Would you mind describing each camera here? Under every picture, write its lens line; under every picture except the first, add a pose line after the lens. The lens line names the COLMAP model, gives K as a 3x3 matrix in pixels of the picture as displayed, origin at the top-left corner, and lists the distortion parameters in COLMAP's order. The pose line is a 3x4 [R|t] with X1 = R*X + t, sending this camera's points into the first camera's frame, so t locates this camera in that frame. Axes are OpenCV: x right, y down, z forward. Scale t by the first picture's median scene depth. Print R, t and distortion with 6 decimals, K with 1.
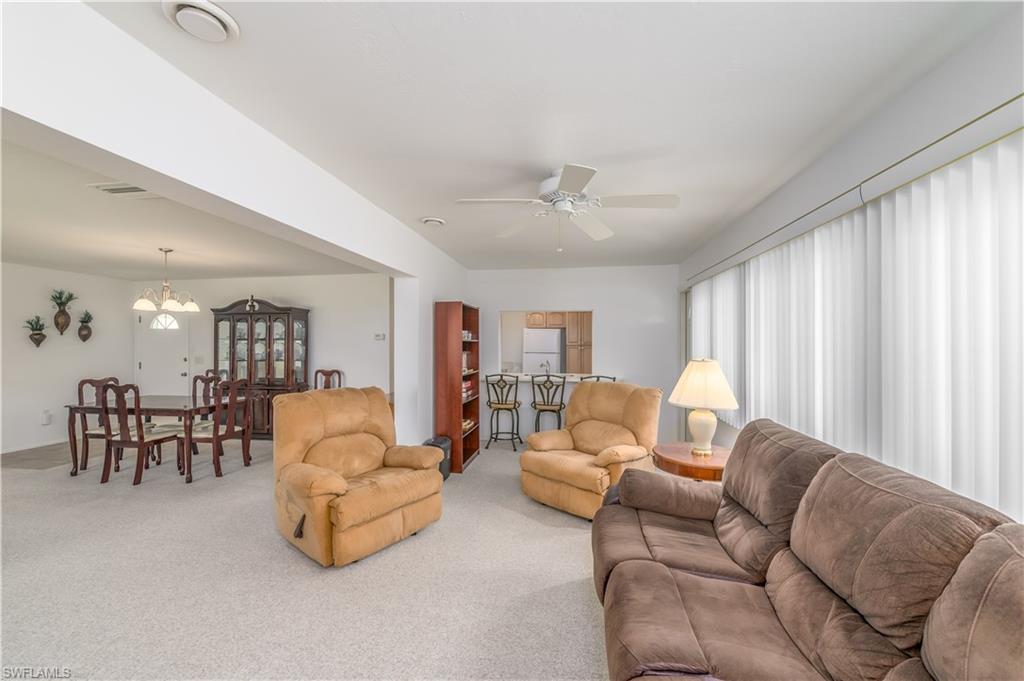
lens RADIAL K [[409.7, 0, 518.3], [0, 409.7, 344.6], [0, 0, 1]] dist [0.002321, -0.001980]
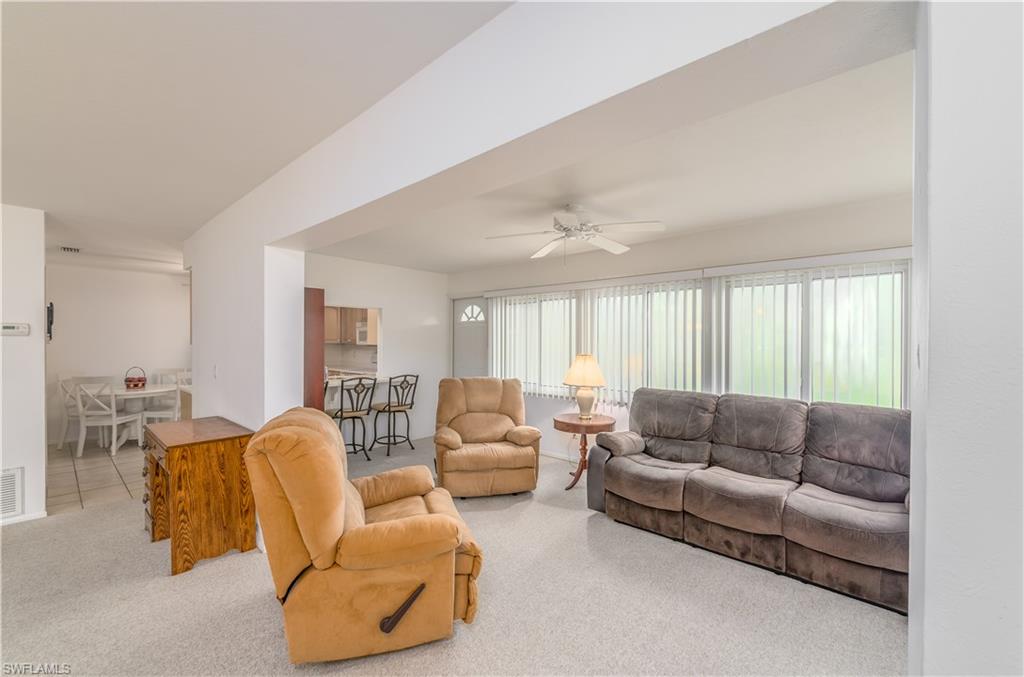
lens RADIAL K [[409.7, 0, 505.8], [0, 409.7, 344.9], [0, 0, 1]] dist [0.002321, -0.001980]
pose [[0.542818, 0.004016, 0.839841, -0.843749], [-0.003869, 0.999990, -0.002282, 0.006086], [-0.839842, -0.002011, 0.542828, 0.400309]]
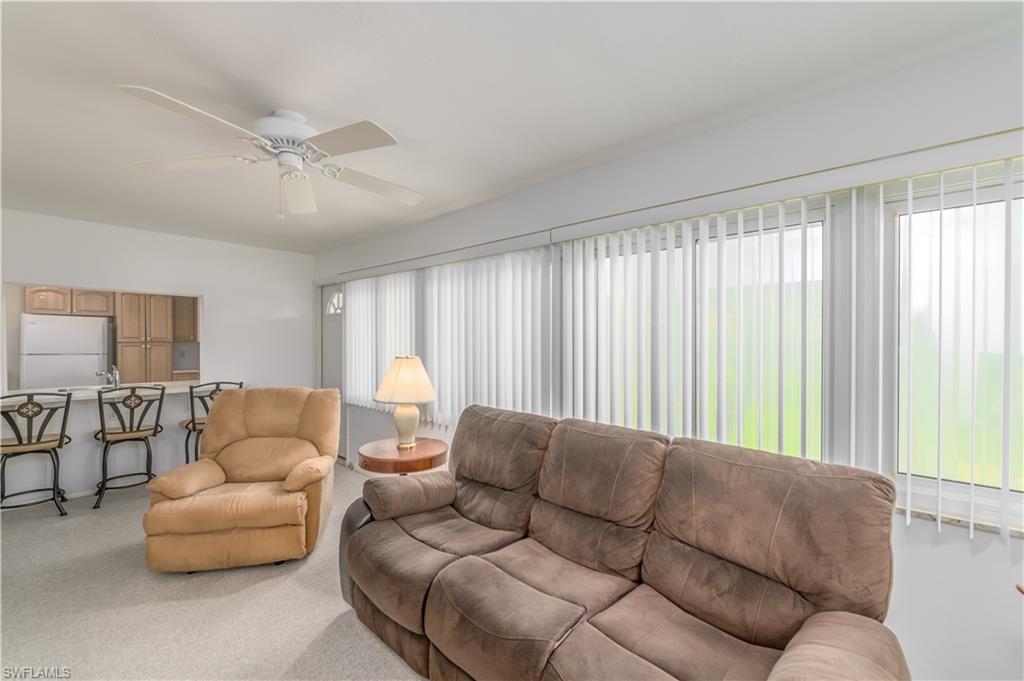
lens RADIAL K [[409.7, 0, 510.3], [0, 409.7, 342.3], [0, 0, 1]] dist [0.002321, -0.001980]
pose [[0.547955, -0.000285, 0.836508, -0.247496], [-0.001669, 0.999998, 0.001434, -0.001454], [-0.836506, -0.002182, 0.547953, 0.191817]]
